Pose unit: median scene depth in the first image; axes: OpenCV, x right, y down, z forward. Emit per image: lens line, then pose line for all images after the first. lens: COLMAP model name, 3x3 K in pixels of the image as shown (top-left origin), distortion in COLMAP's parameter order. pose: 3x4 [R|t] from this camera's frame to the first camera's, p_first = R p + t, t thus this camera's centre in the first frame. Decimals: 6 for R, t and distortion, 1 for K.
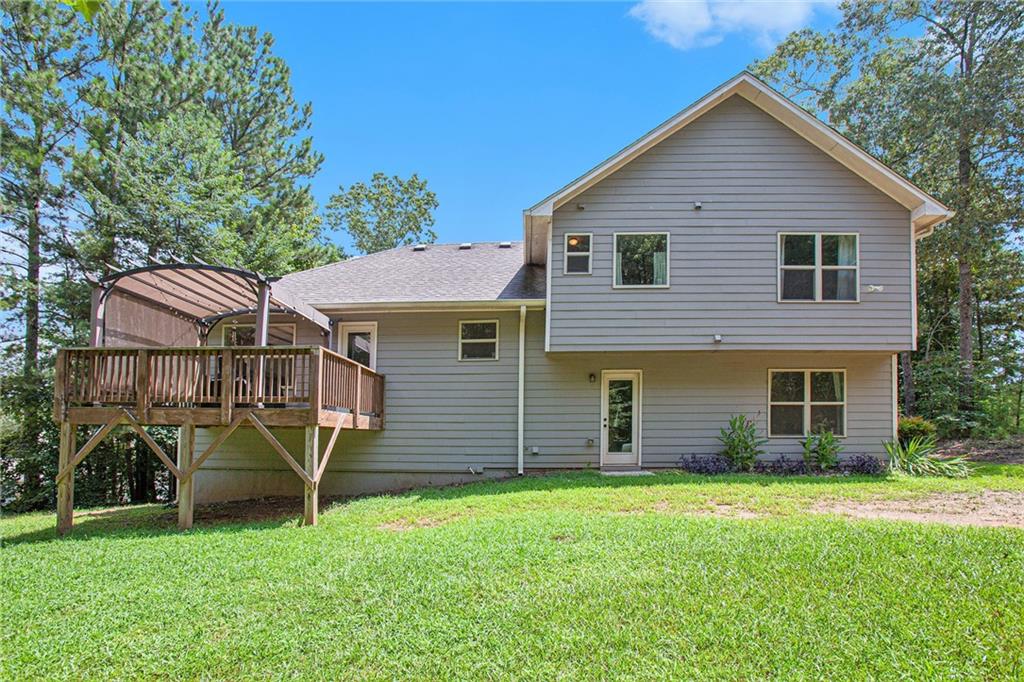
lens RADIAL K [[472.9, 0, 510.8], [0, 472.9, 368.5], [0, 0, 1]] dist [-0.054438, 0.000024]
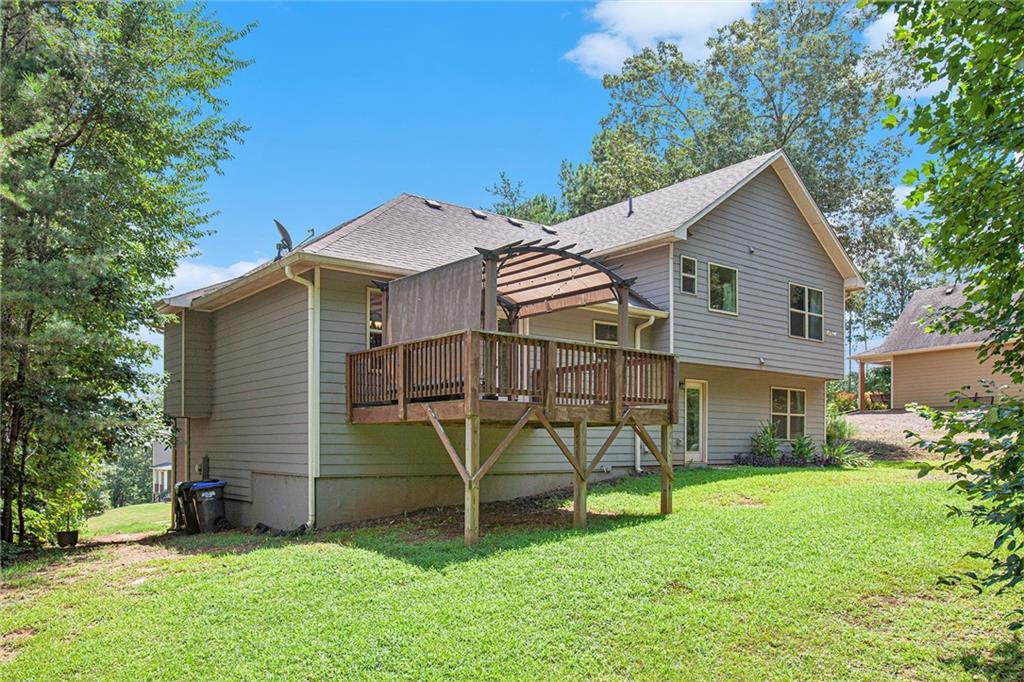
lens RADIAL K [[749.3, 0, 457.8], [0, 749.3, 338.1], [0, 0, 1]] dist [-0.008863, -0.001578]
pose [[0.778759, 0.092209, 0.620509, -1.418294], [-0.091191, 0.995271, -0.033452, 0.016554], [-0.620660, -0.030534, 0.783485, -0.070718]]
